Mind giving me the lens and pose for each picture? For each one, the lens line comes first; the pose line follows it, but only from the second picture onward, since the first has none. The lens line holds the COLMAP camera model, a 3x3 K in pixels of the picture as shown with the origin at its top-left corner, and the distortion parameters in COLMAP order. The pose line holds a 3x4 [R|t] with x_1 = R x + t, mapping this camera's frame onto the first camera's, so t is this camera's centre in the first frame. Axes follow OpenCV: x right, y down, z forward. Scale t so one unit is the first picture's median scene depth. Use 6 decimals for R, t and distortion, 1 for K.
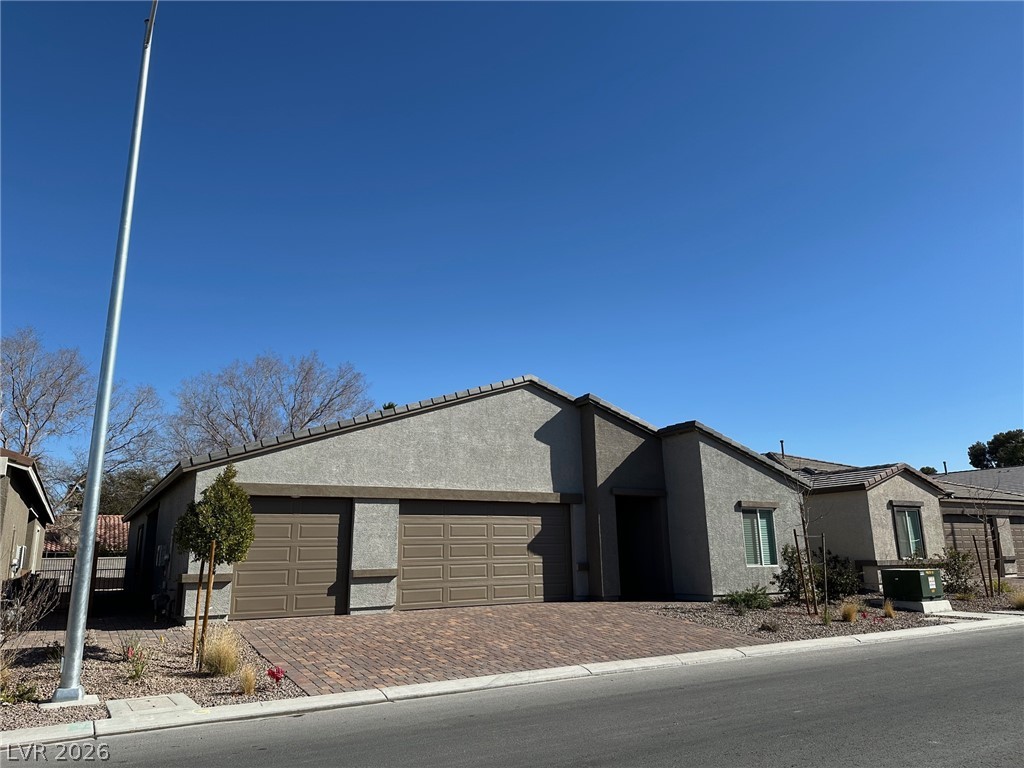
lens RADIAL K [[714.0, 0, 512.0], [0, 714.0, 384.0], [0, 0, 1]] dist [0.063752, -0.089022]
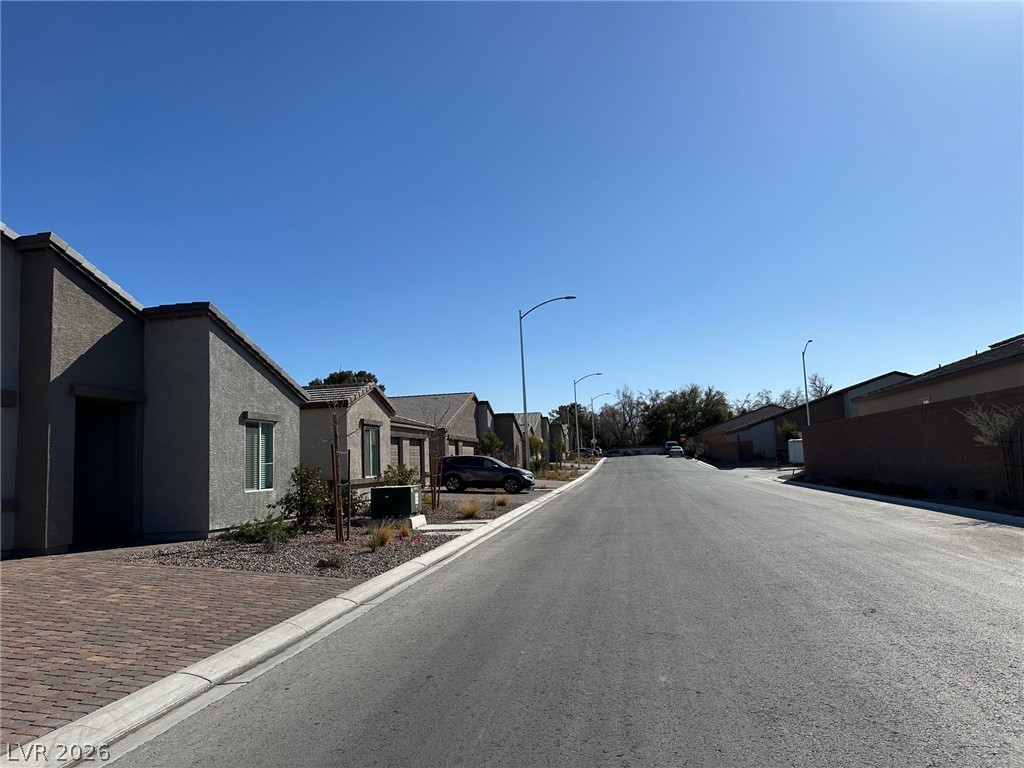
lens RADIAL K [[714.0, 0, 512.0], [0, 714.0, 384.0], [0, 0, 1]] dist [0.063752, -0.089022]
pose [[0.645224, 0.069294, 0.760844, -0.100638], [-0.143620, 0.989125, 0.031710, 0.064345], [-0.750372, -0.129732, 0.648159, 0.264329]]
